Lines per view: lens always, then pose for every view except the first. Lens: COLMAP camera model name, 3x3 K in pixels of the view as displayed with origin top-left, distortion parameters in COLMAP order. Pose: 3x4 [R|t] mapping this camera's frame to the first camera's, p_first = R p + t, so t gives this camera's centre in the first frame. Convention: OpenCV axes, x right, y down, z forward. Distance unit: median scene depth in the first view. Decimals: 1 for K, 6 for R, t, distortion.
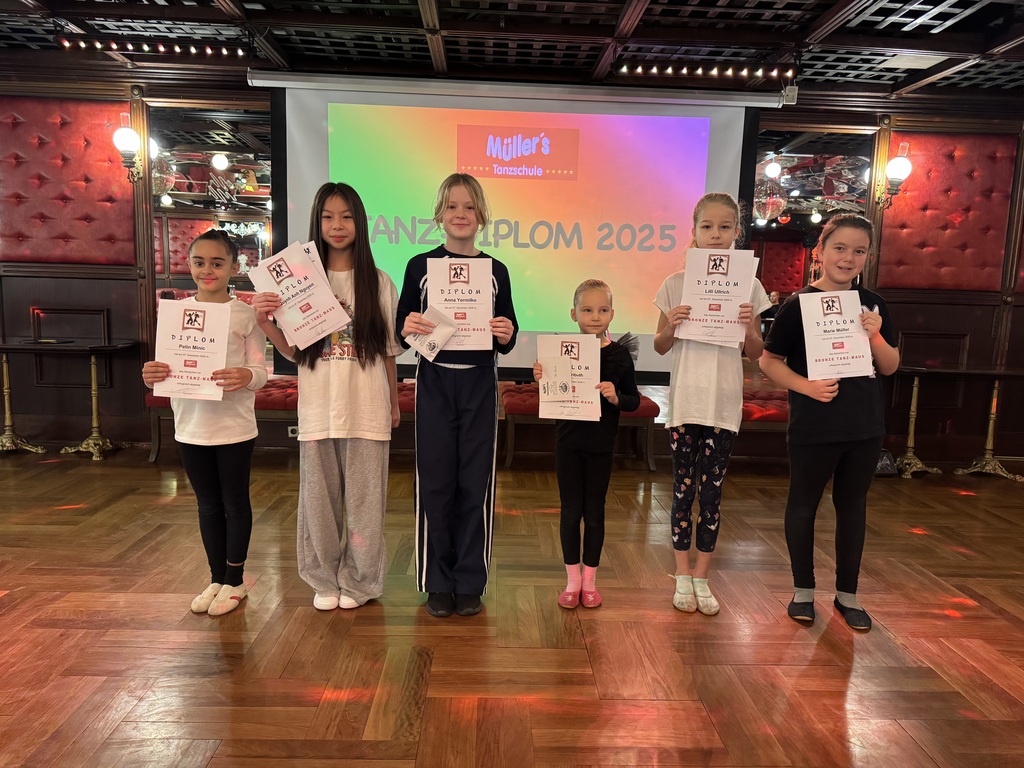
lens RADIAL K [[720.9, 0, 510.9], [0, 720.9, 387.1], [0, 0, 1]] dist [0.000055, -0.005381]
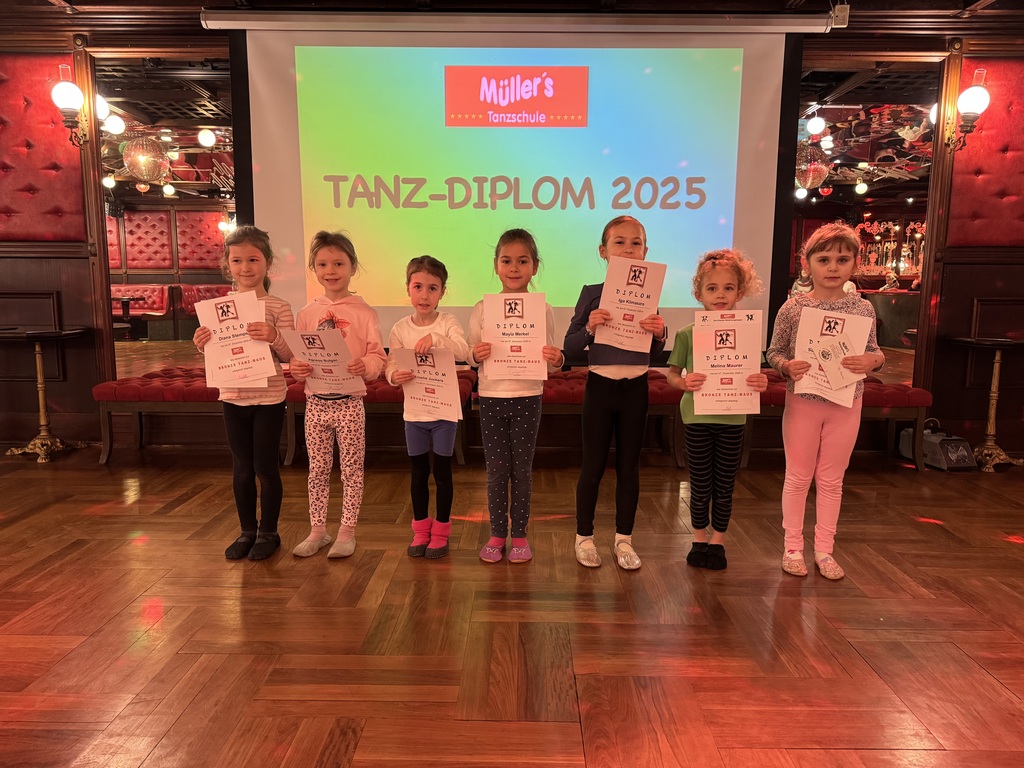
lens RADIAL K [[720.5, 0, 513.0], [0, 720.5, 389.2], [0, 0, 1]] dist [0.002611, -0.008462]
pose [[0.998916, -0.017173, -0.043260, 0.036309], [0.017481, 0.999824, 0.006763, 0.015211], [0.043136, -0.007512, 0.999041, 0.142862]]
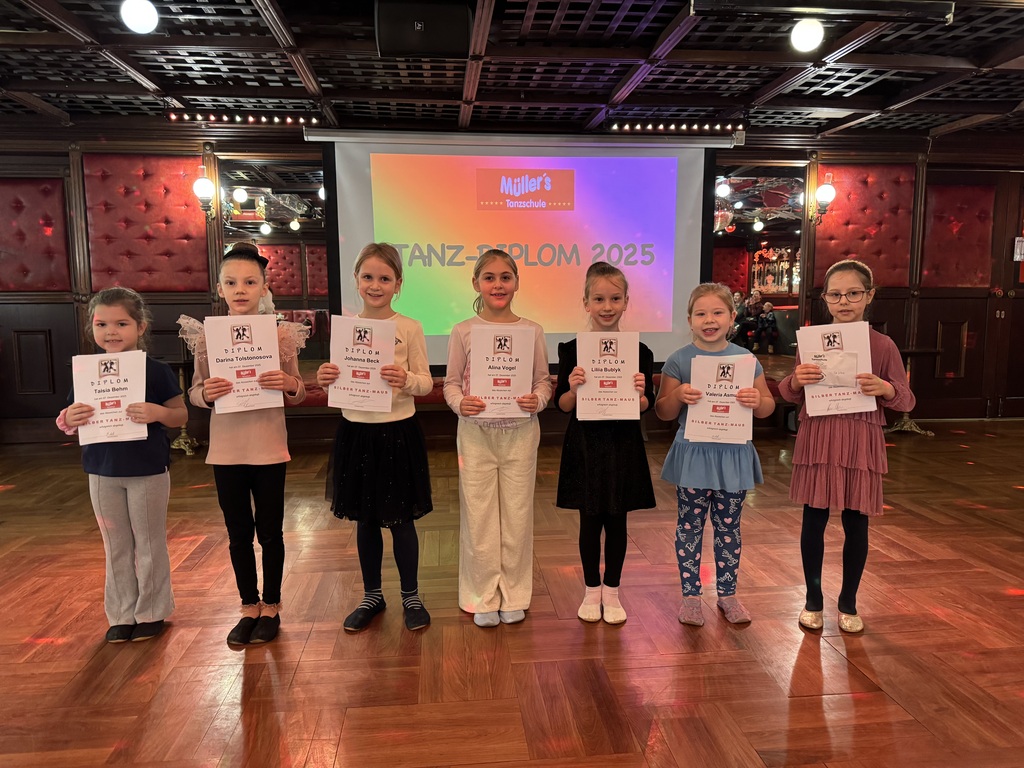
lens RADIAL K [[721.4, 0, 509.4], [0, 721.4, 386.5], [0, 0, 1]] dist [-0.002117, -0.004387]
pose [[0.996841, -0.044767, 0.065601, -0.113480], [0.045576, 0.998902, -0.010886, 0.023672], [-0.065042, 0.013841, 0.997787, -0.222416]]
